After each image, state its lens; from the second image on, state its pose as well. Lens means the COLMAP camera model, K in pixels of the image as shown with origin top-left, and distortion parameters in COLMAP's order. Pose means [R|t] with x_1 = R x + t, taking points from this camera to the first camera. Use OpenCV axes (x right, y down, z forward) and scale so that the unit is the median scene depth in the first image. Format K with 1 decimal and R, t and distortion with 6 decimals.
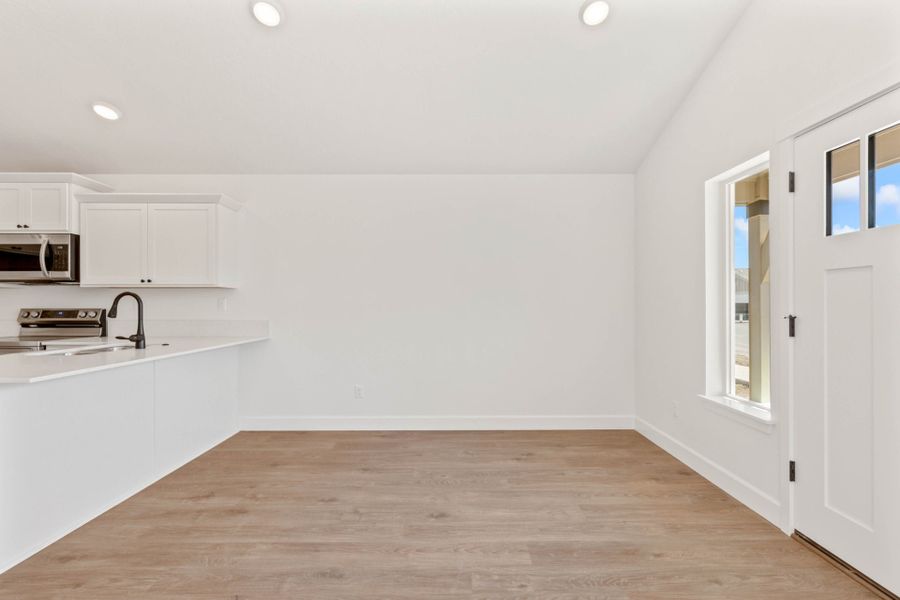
lens RADIAL K [[413.8, 0, 452.1], [0, 413.8, 305.1], [0, 0, 1]] dist [0.000107, 0.000219]
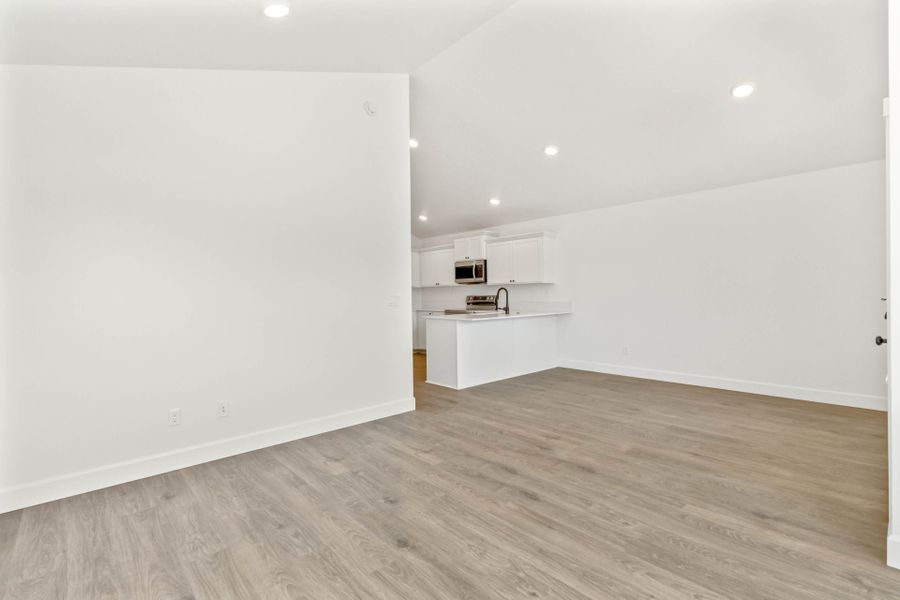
lens RADIAL K [[414.0, 0, 453.5], [0, 414.0, 297.5], [0, 0, 1]] dist [-0.000629, 0.000080]
pose [[0.677191, -0.002991, -0.735801, 0.734029], [0.014226, 0.999858, 0.009029, -0.003667], [0.735670, -0.016582, 0.677137, -0.756480]]
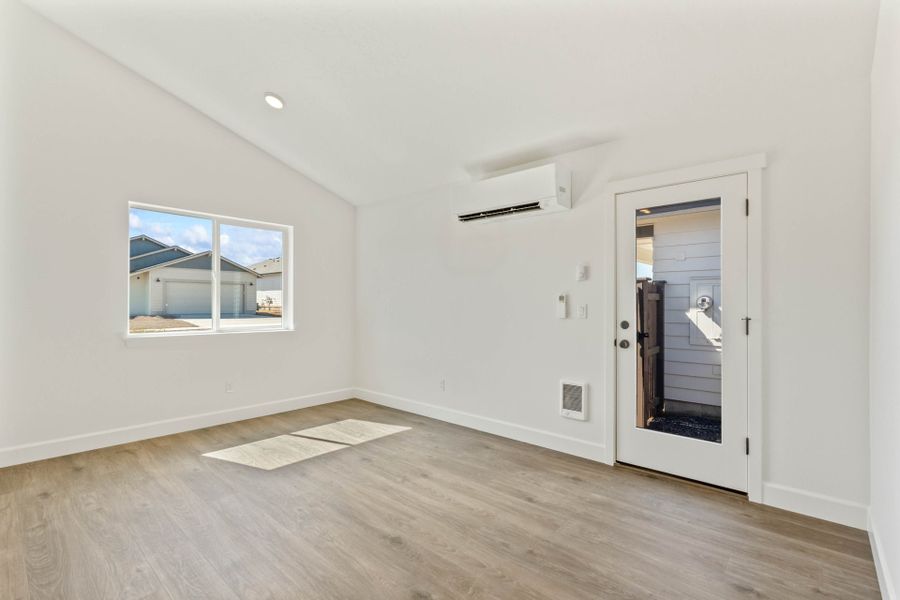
lens RADIAL K [[413.8, 0, 452.1], [0, 413.8, 305.1], [0, 0, 1]] dist [0.000107, 0.000219]
pose [[-0.748575, -0.002113, 0.663047, -0.606295], [-0.003975, 0.999991, -0.001301, -0.001032], [-0.663039, -0.003610, -0.748576, 0.293494]]
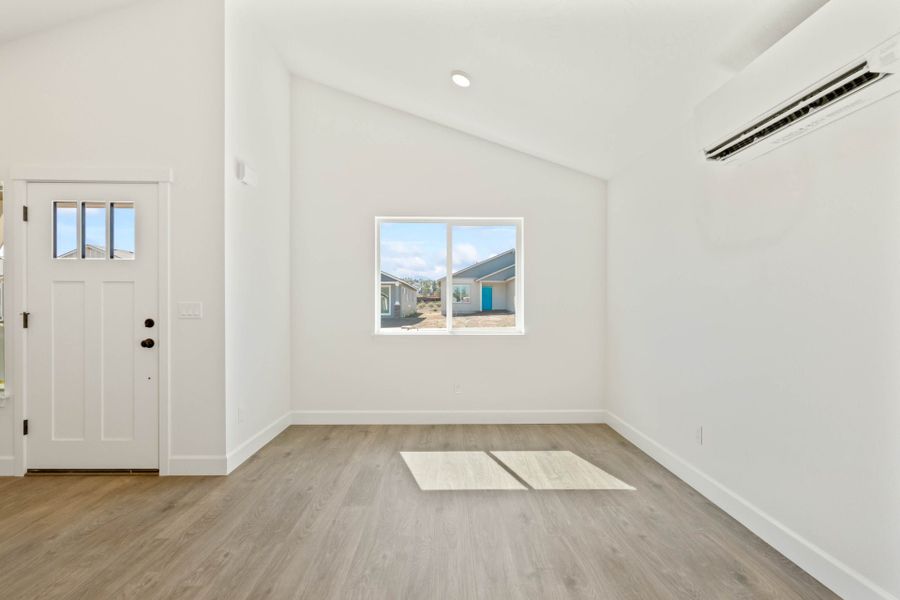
lens RADIAL K [[413.8, 0, 452.1], [0, 413.8, 305.1], [0, 0, 1]] dist [0.000107, 0.000219]
pose [[-0.015888, 0.001140, 0.999873, -0.486279], [-0.001979, 0.999997, -0.001172, -0.000096], [-0.999872, -0.001998, -0.015885, -0.327476]]
